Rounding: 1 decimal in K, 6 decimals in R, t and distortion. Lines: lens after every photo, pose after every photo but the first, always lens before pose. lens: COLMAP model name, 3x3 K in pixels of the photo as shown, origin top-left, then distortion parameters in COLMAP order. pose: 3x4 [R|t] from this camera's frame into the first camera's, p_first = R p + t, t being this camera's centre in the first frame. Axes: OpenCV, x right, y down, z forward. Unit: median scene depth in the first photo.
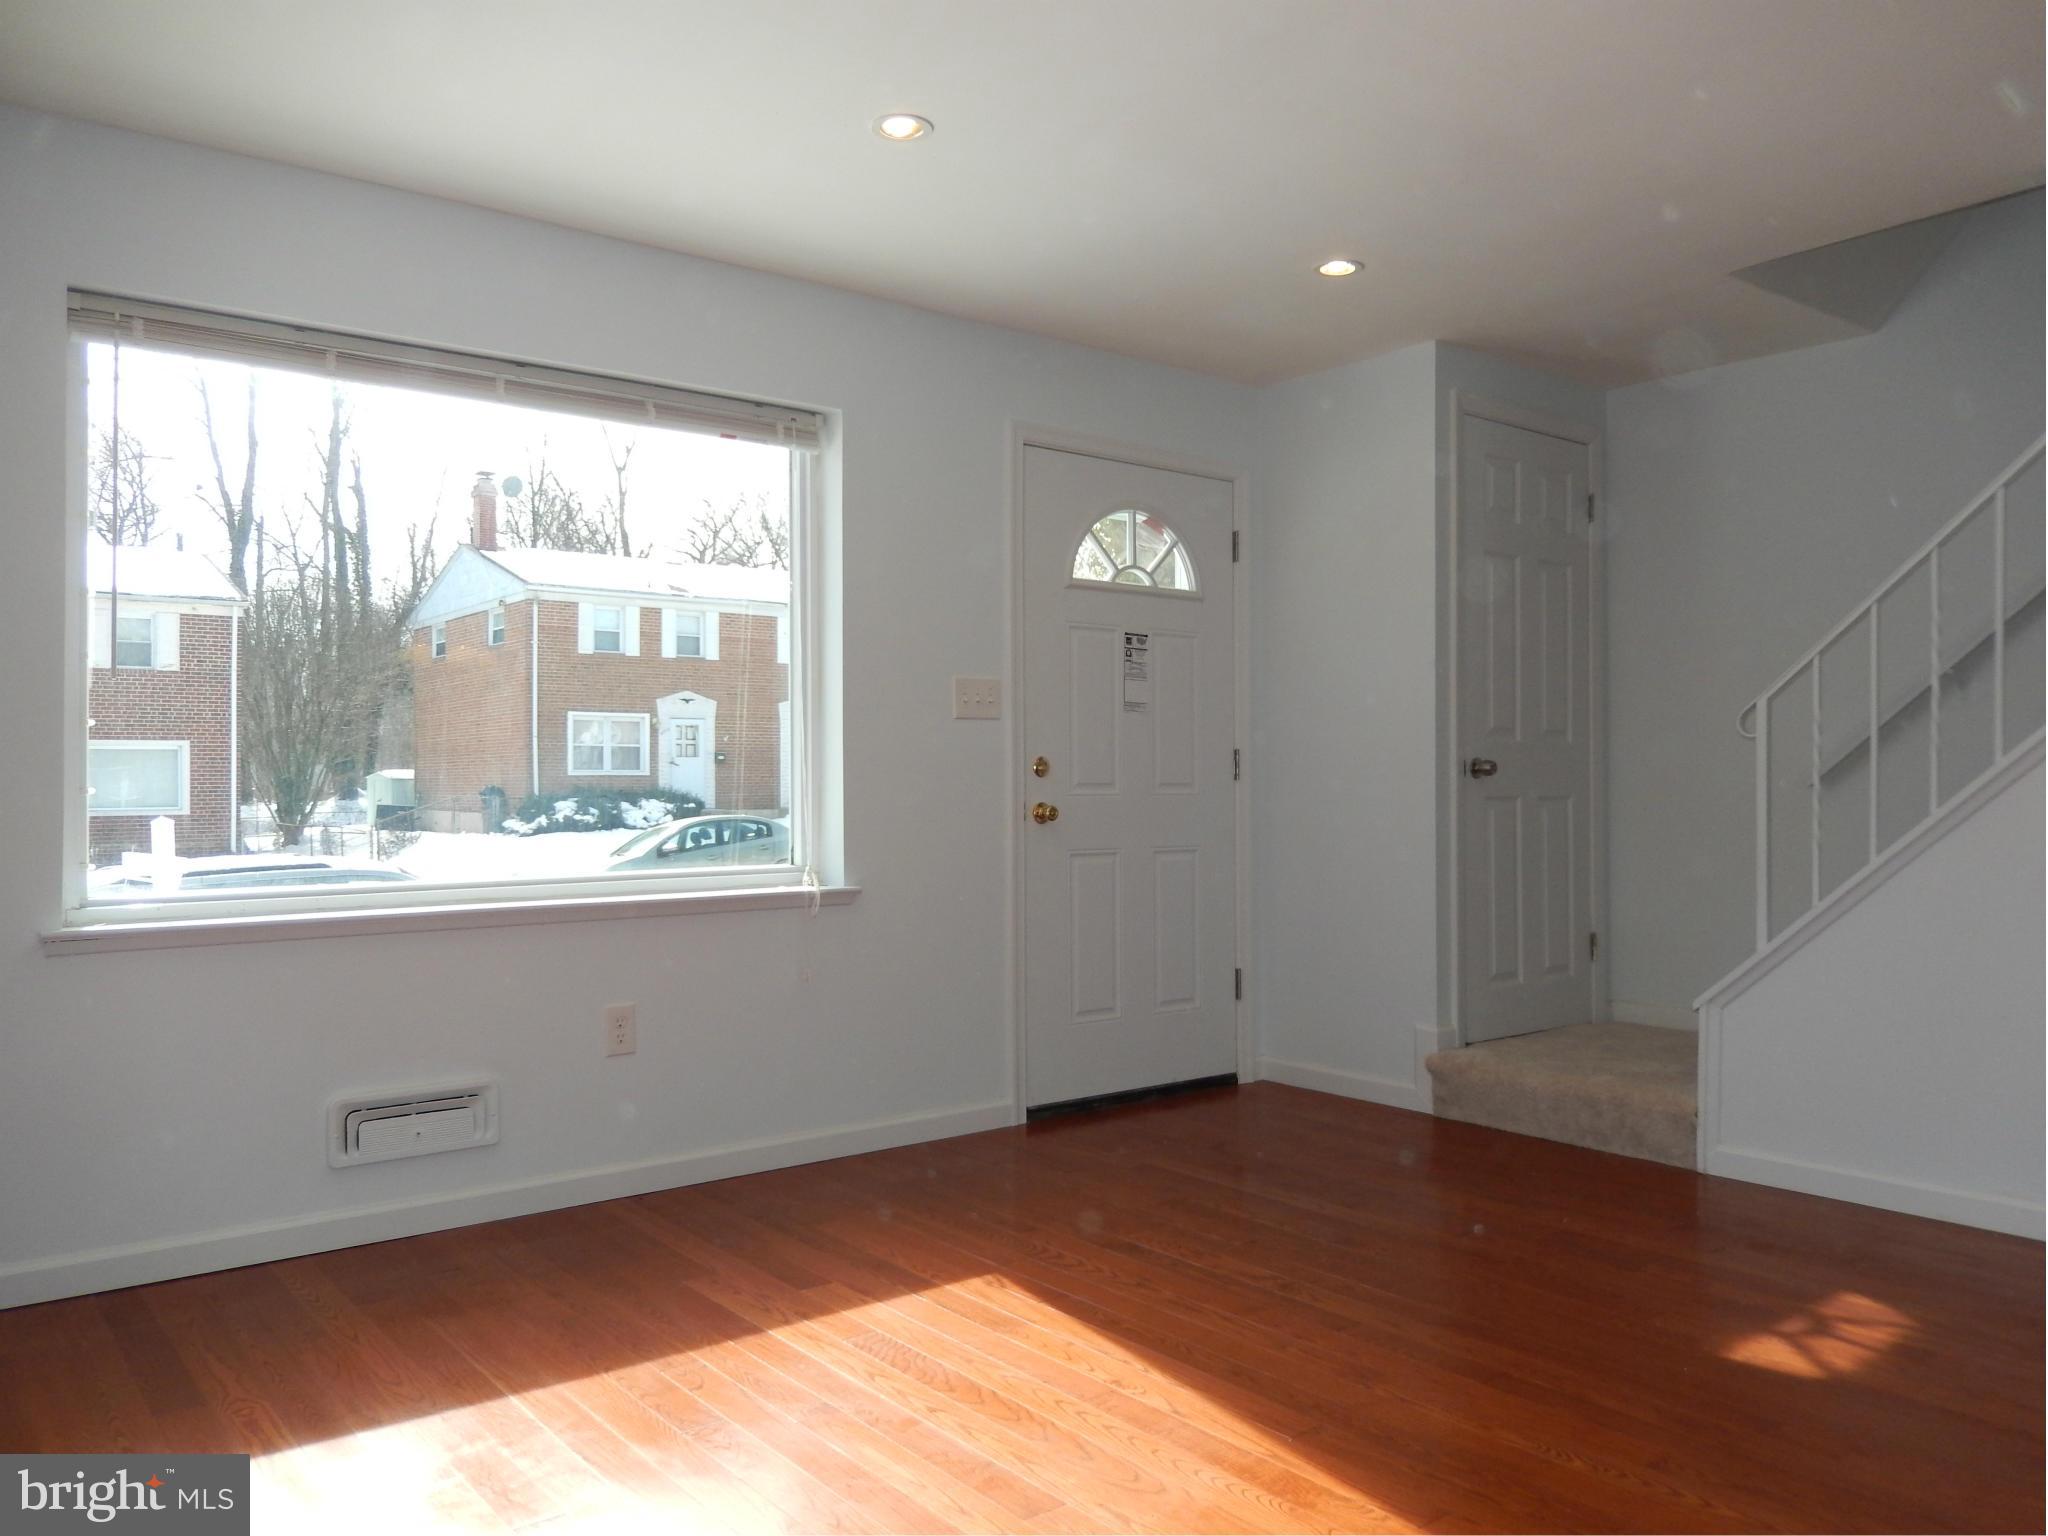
lens RADIAL K [[1532.8, 0, 1024.0], [0, 1532.8, 768.0], [0, 0, 1]] dist [-0.006381, -0.004642]
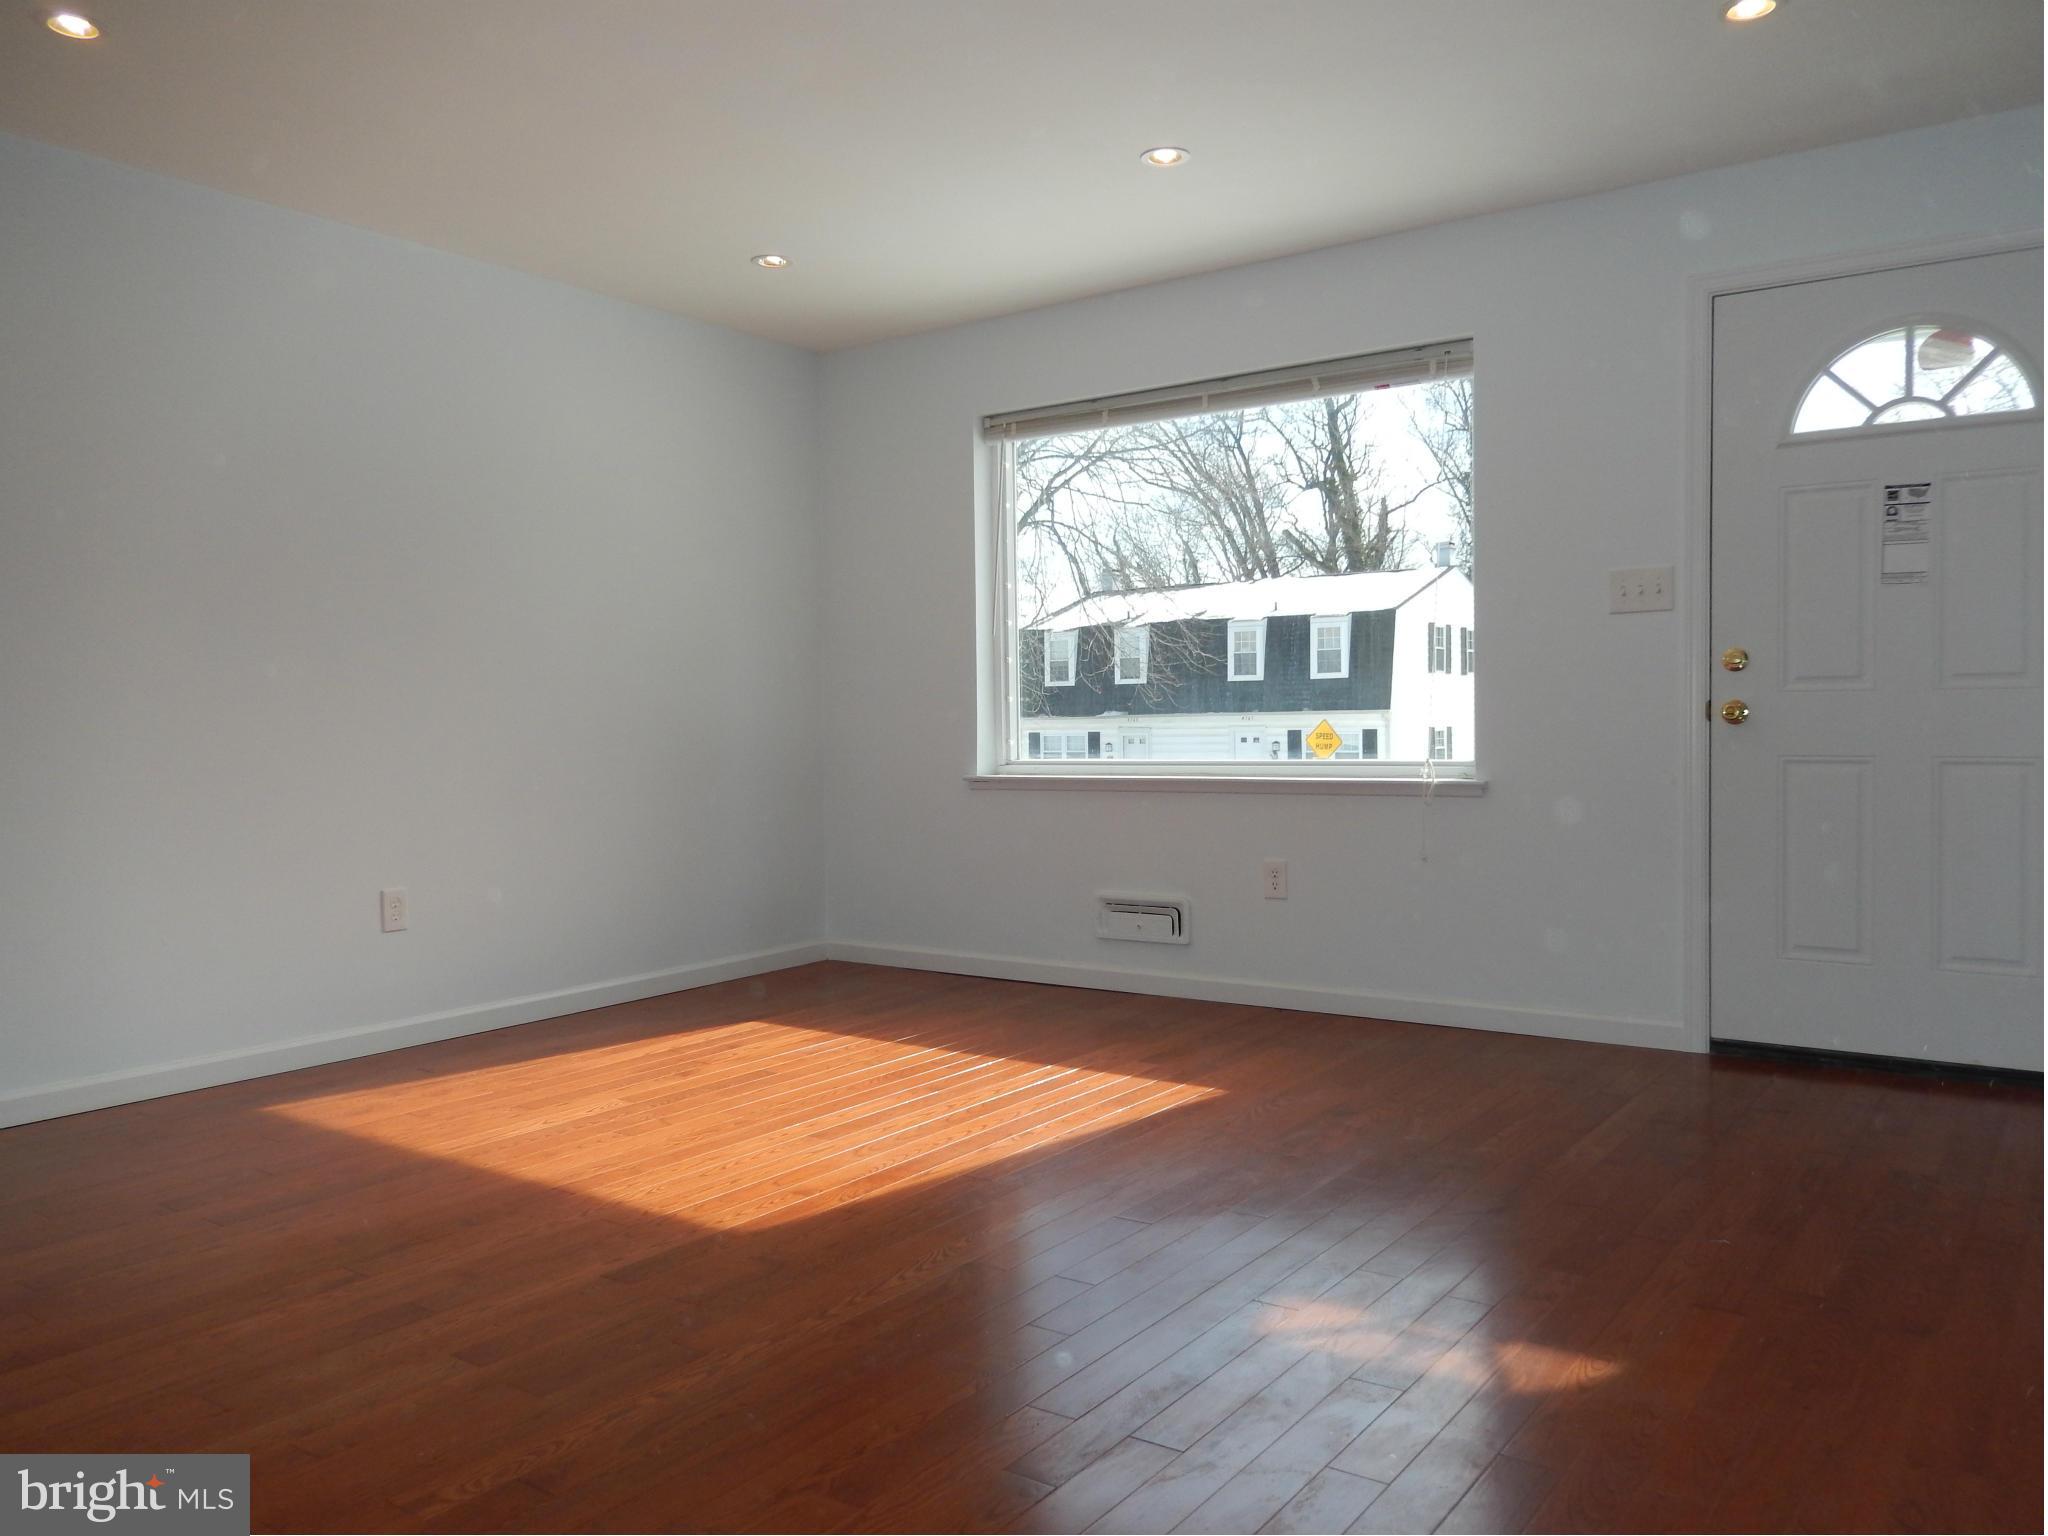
lens RADIAL K [[1532.8, 0, 1024.0], [0, 1532.8, 768.0], [0, 0, 1]] dist [-0.006381, -0.004642]
pose [[0.267909, 0.029491, -0.962993, 0.754609], [0.021351, 0.999104, 0.036537, 0.020647], [0.963208, -0.030350, 0.267039, 0.370201]]
